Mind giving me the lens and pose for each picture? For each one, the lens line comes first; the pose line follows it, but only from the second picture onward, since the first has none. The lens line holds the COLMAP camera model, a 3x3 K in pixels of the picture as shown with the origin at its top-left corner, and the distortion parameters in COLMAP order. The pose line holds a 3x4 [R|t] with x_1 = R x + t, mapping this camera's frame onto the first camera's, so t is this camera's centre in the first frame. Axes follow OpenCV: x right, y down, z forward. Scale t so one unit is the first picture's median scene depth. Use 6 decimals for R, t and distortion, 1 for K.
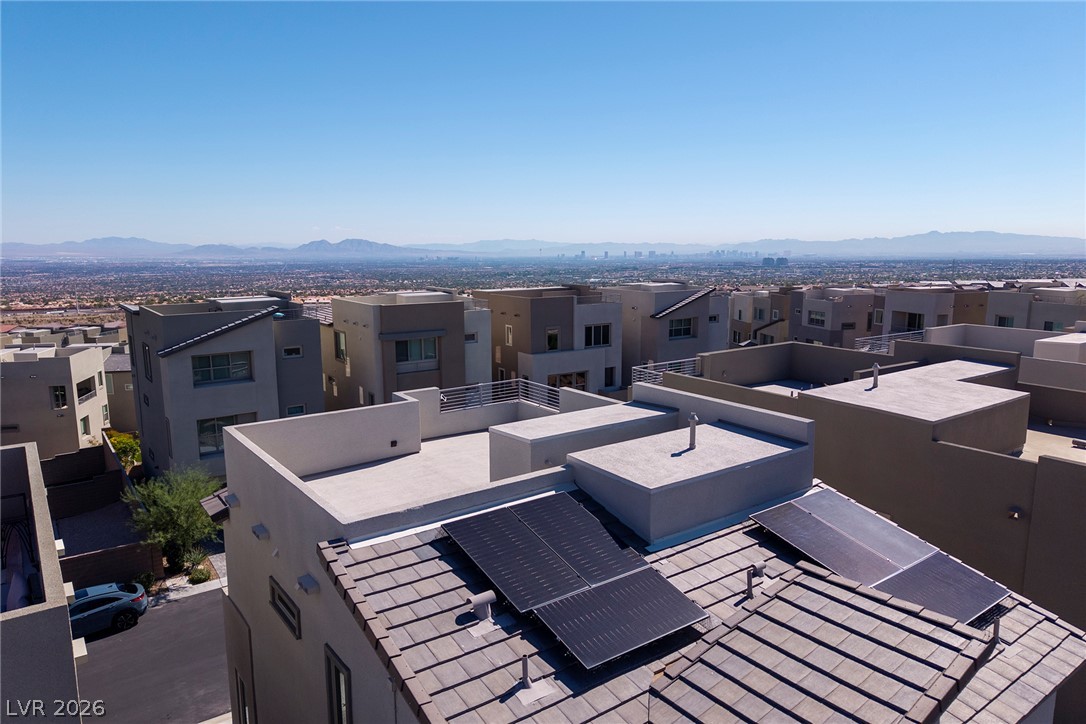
lens RADIAL K [[726.8, 0, 543.0], [0, 726.8, 362.0], [0, 0, 1]] dist [0.061663, -0.098784]
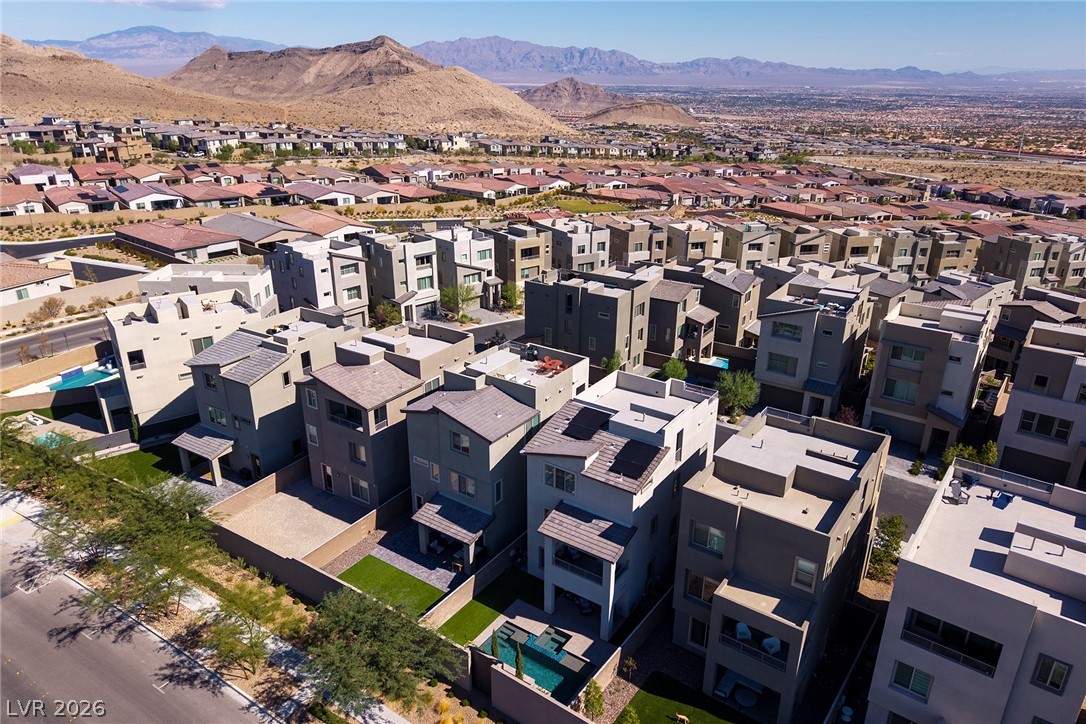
lens RADIAL K [[731.0, 0, 543.0], [0, 731.0, 362.0], [0, 0, 1]] dist [0.009396, -0.004977]
pose [[0.320332, 0.354227, -0.878585, 0.782977], [-0.169138, 0.933940, 0.314877, -0.298578], [0.932084, 0.047737, 0.359084, -0.216860]]
